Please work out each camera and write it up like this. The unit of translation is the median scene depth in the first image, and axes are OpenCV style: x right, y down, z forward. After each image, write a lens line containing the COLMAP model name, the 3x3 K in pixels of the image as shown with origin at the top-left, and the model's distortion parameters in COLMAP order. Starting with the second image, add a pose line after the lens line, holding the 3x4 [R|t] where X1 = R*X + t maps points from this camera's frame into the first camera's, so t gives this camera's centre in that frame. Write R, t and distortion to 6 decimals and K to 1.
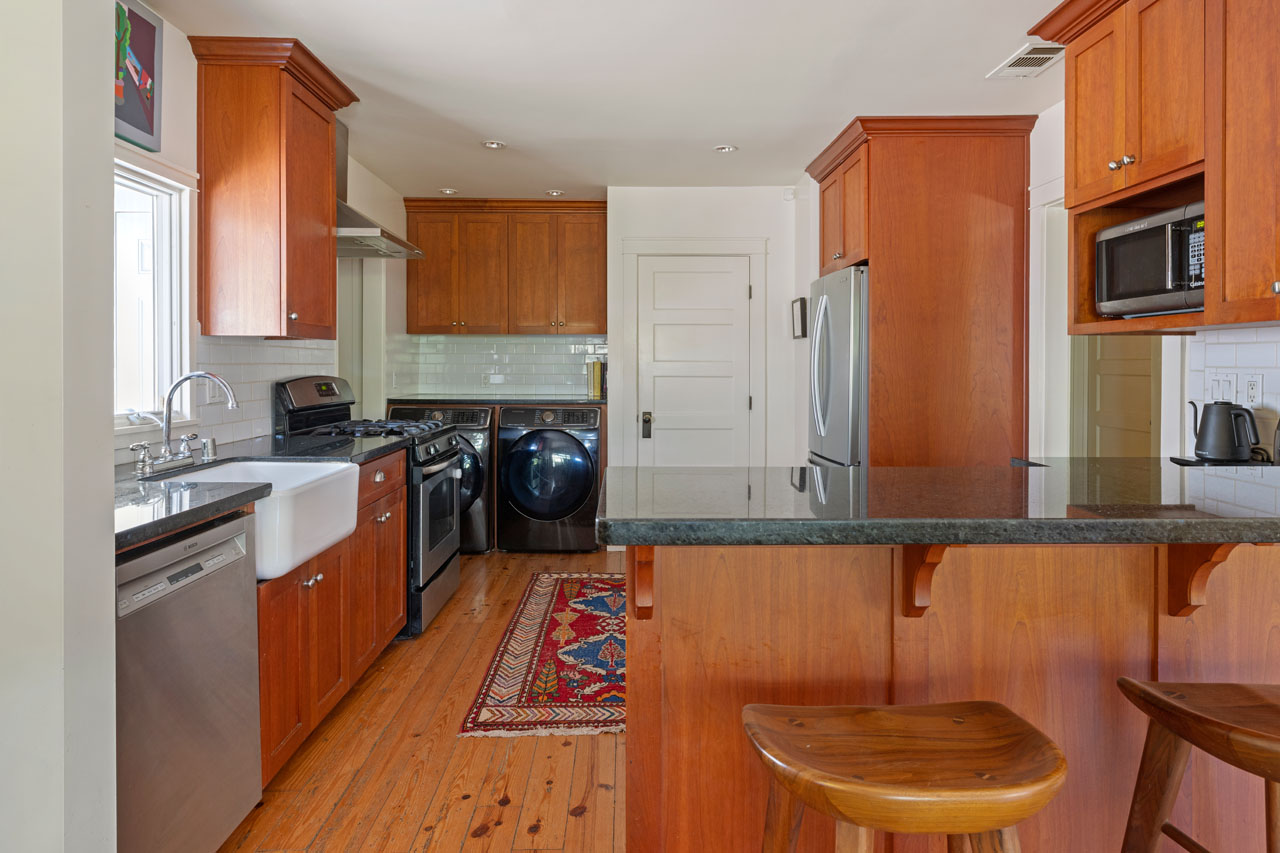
lens RADIAL K [[751.8, 0, 641.6], [0, 751.8, 365.6], [0, 0, 1]] dist [-0.003672, -0.001223]
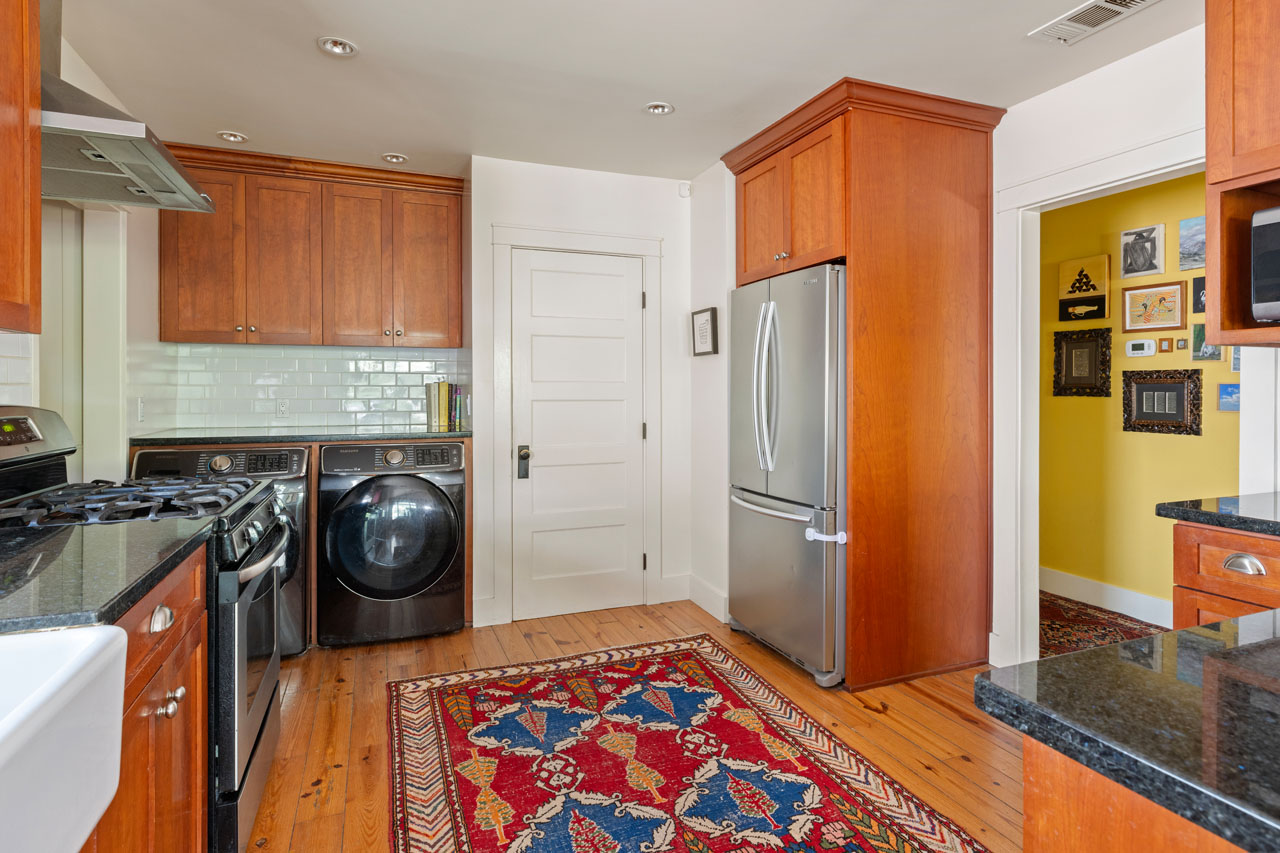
lens RADIAL K [[677.5, 0, 647.7], [0, 677.5, 388.5], [0, 0, 1]] dist [0.000443, -0.000585]
pose [[0.935334, -0.002265, 0.353758, -0.131703], [0.002642, 0.999996, -0.000585, 0.002364], [-0.353755, 0.001482, 0.935337, 0.304919]]
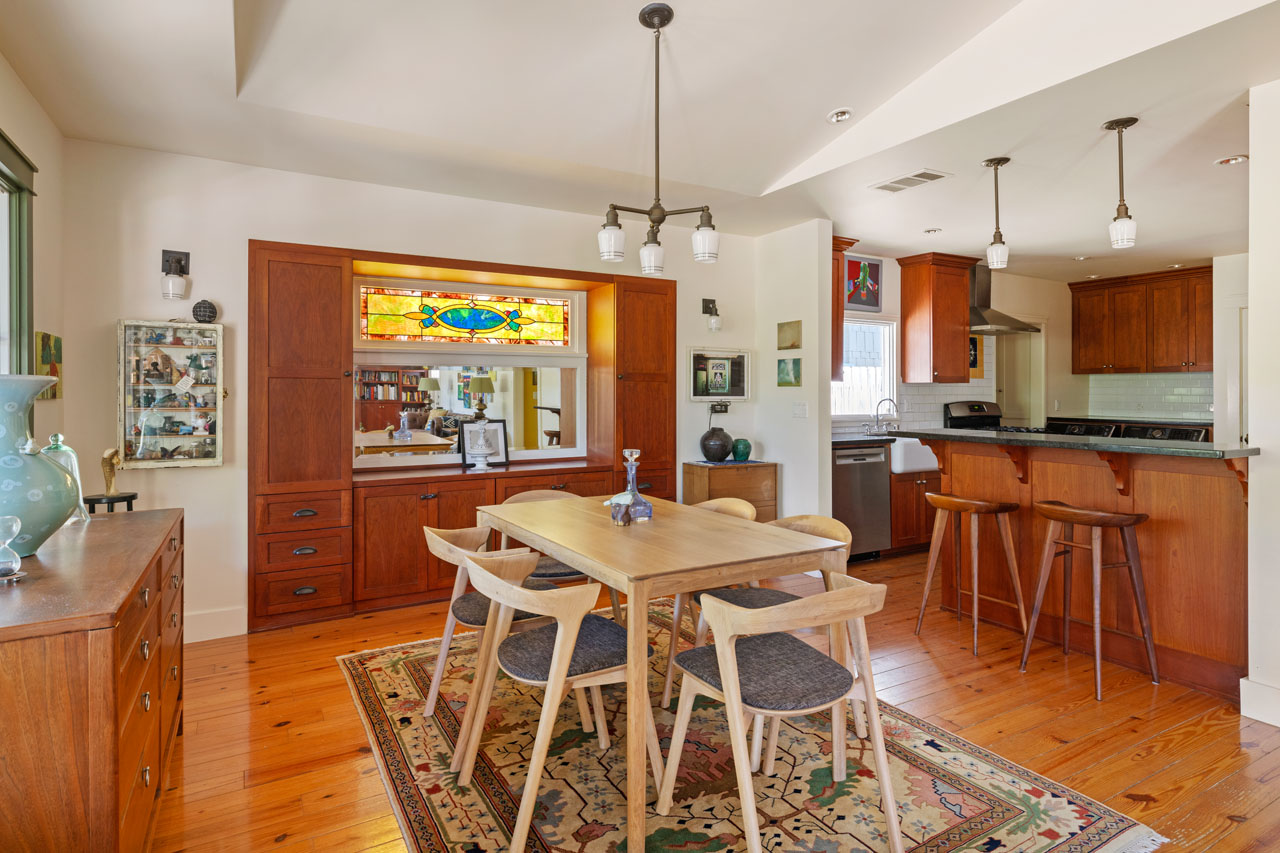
lens RADIAL K [[704.2, 0, 675.5], [0, 704.2, 395.7], [0, 0, 1]] dist [0.002088, -0.001009]
pose [[0.497384, 0.000230, -0.867530, 0.579287], [-0.000695, 1.000000, -0.000133, 0.000130], [0.867530, 0.000670, 0.497384, -0.425349]]
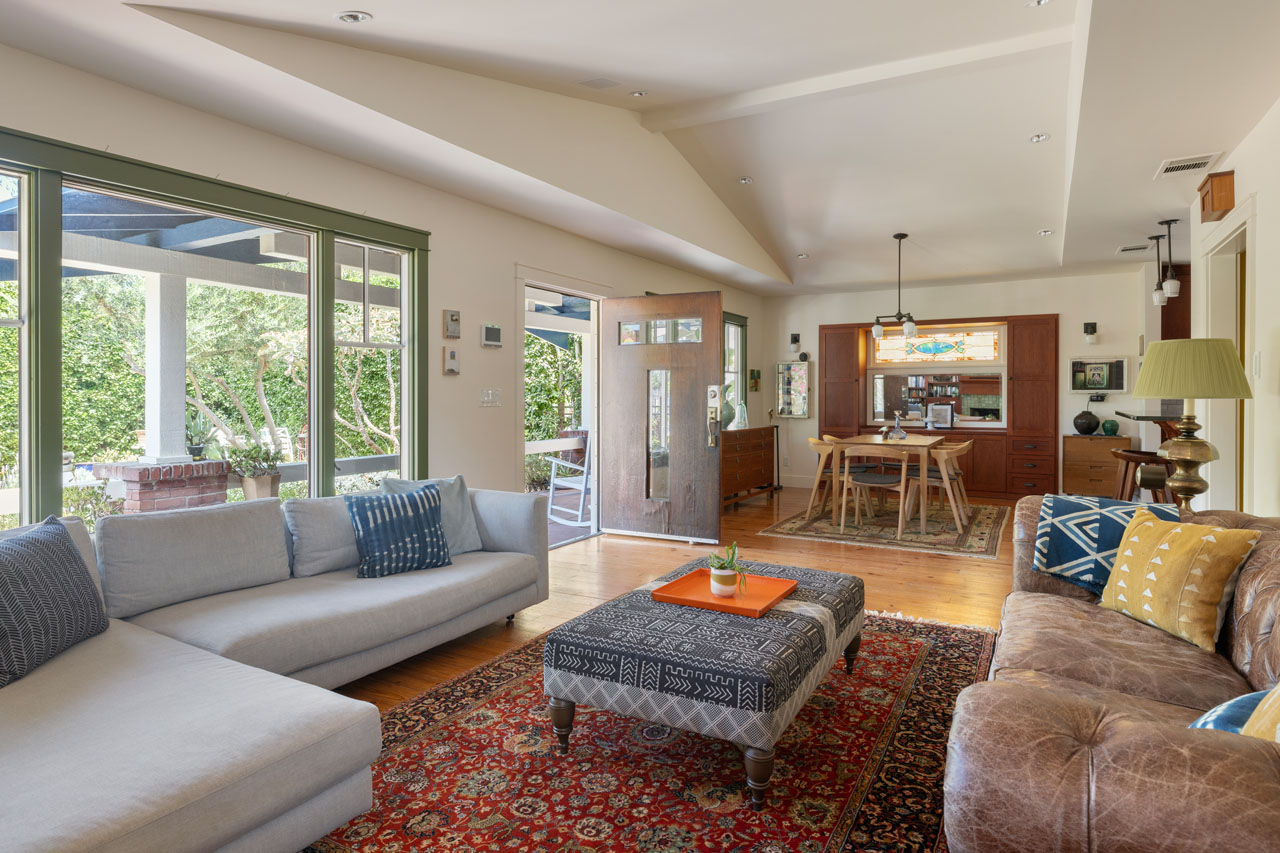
lens RADIAL K [[742.5, 0, 636.2], [0, 742.5, 399.0], [0, 0, 1]] dist [0.026982, -0.000788]
pose [[-0.508274, 0.004489, -0.861184, 1.631641], [-0.001421, 0.999981, 0.006051, 0.012561], [0.861194, 0.004300, -0.508258, 0.145387]]
